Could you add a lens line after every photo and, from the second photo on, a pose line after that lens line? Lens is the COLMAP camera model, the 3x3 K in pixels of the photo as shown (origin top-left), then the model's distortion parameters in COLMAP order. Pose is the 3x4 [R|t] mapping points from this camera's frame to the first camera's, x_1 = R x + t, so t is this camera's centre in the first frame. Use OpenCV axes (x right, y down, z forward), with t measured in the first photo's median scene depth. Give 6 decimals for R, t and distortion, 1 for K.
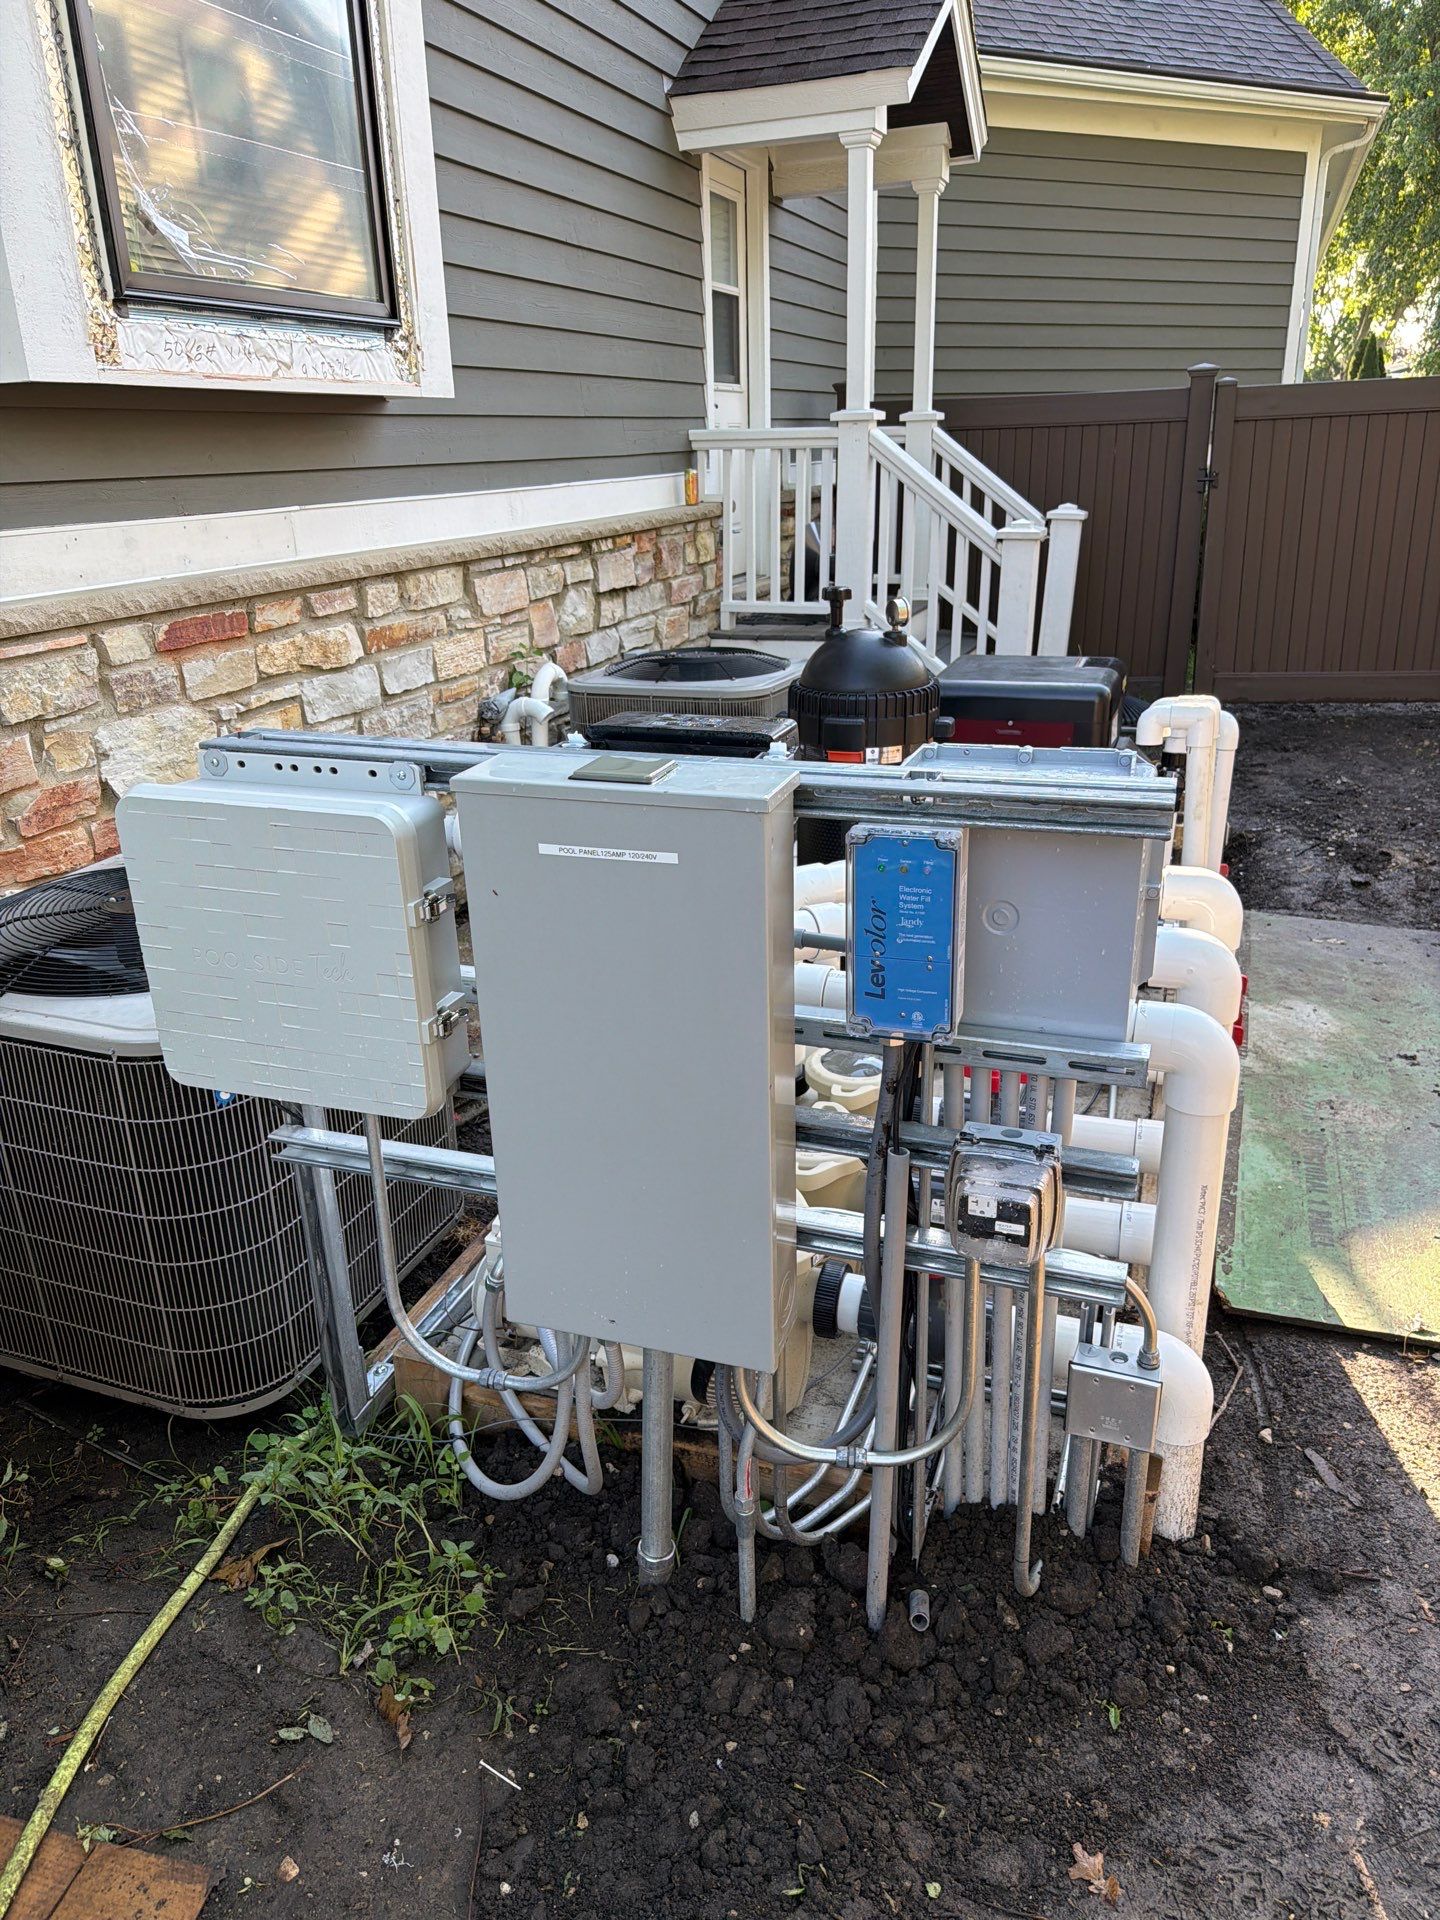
lens RADIAL K [[1357.7, 0, 720.0], [0, 1357.7, 960.0], [0, 0, 1]] dist [0.046330, -0.053096]
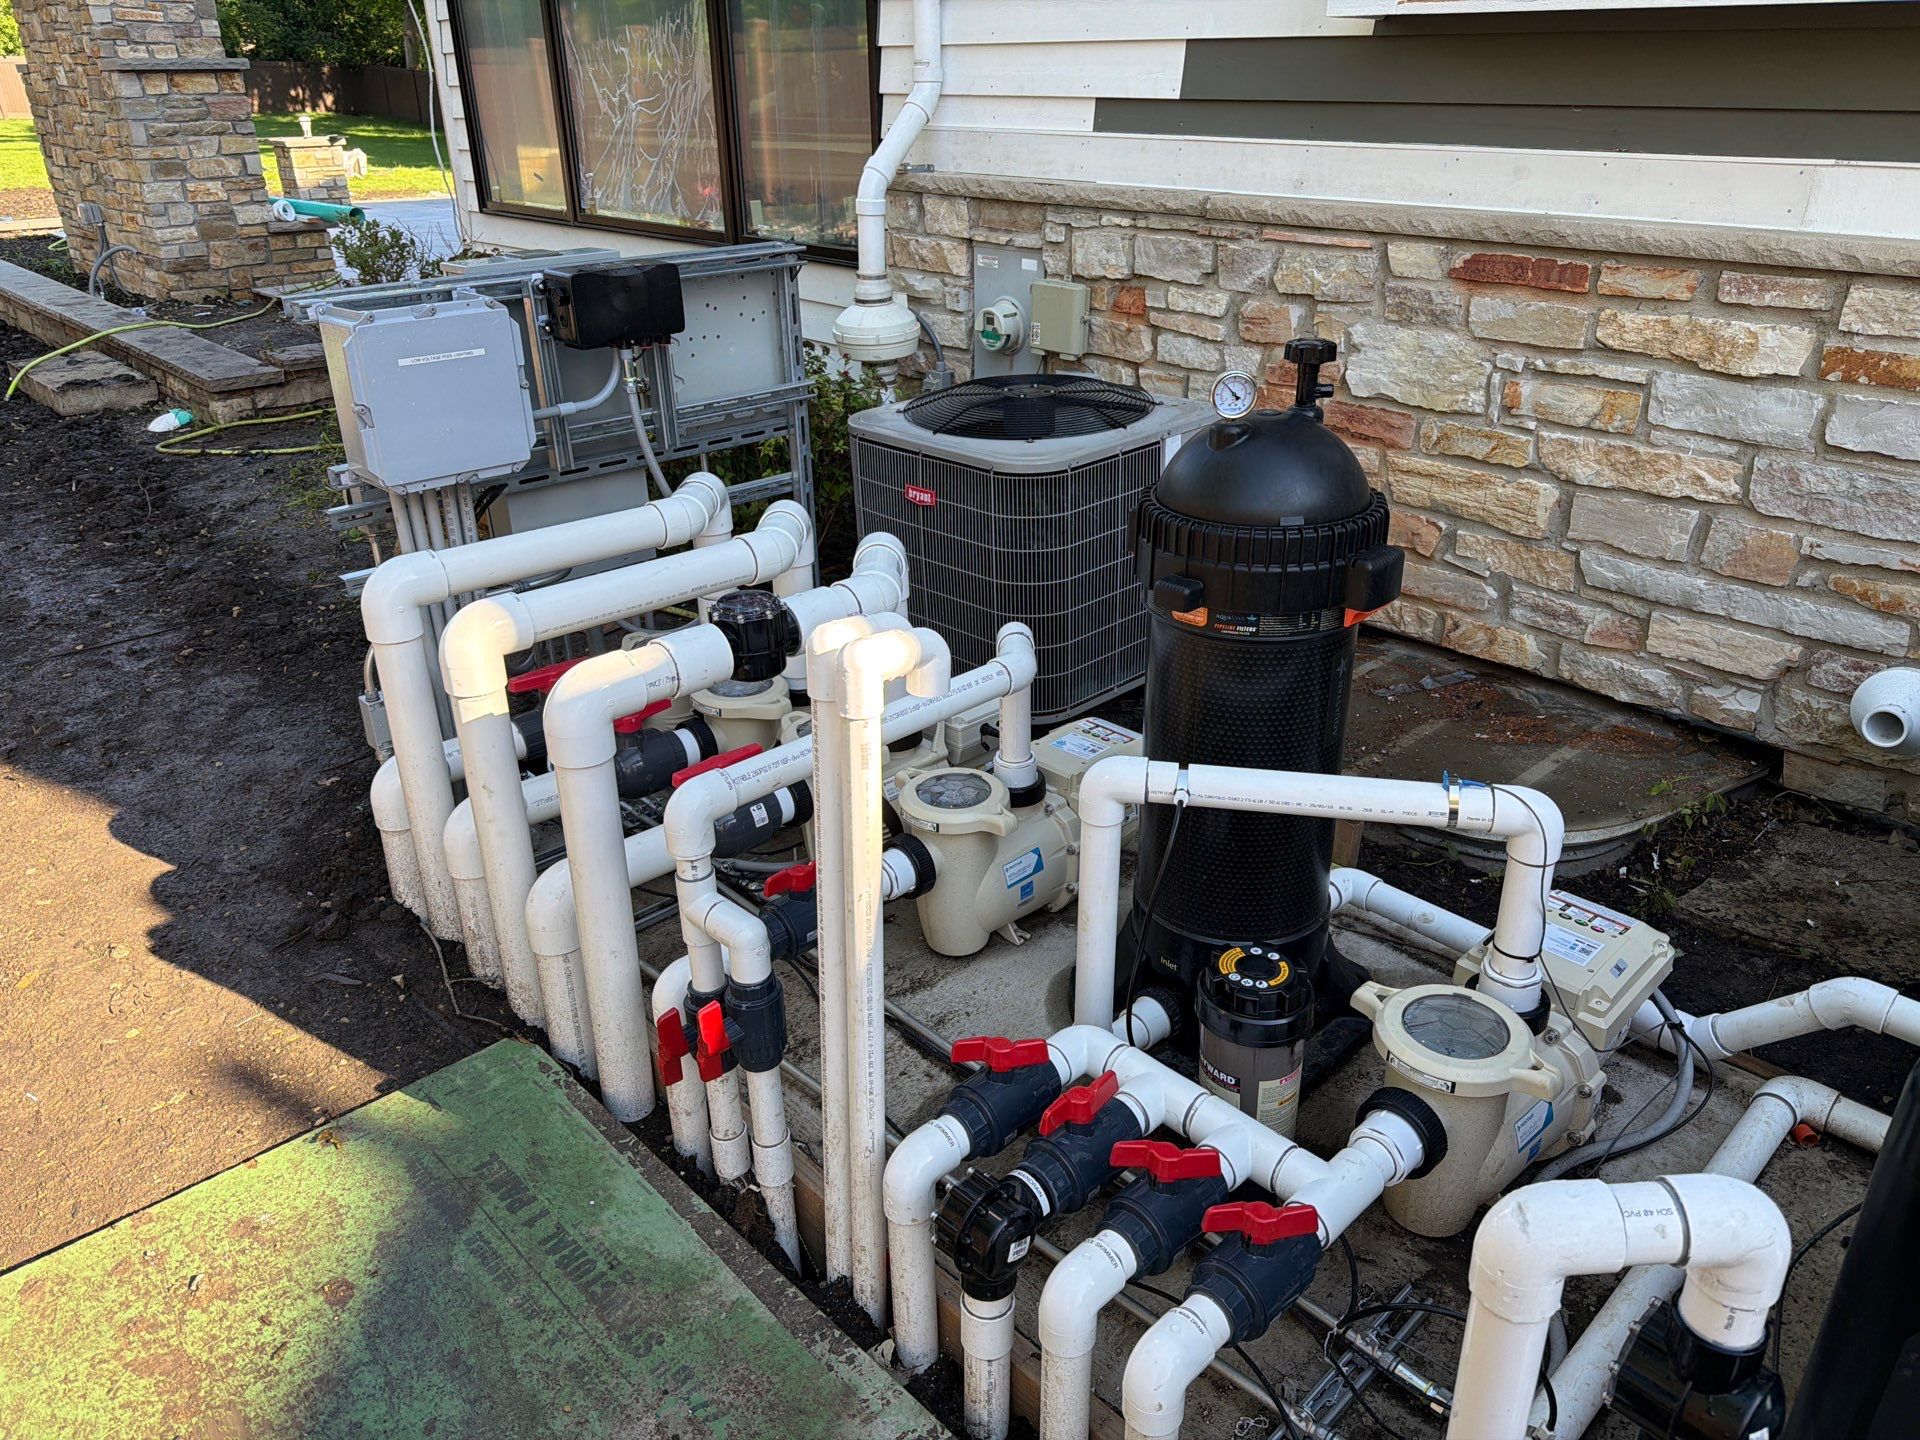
lens RADIAL K [[1357.7, 0, 994.3], [0, 1357.7, 722.7], [0, 0, 1]] dist [0.046330, -0.053096]
pose [[-0.431507, 0.417358, -0.799758, 0.644446], [-0.306426, 0.766019, 0.565082, -0.405972], [0.848472, 0.488903, -0.202653, 0.984160]]
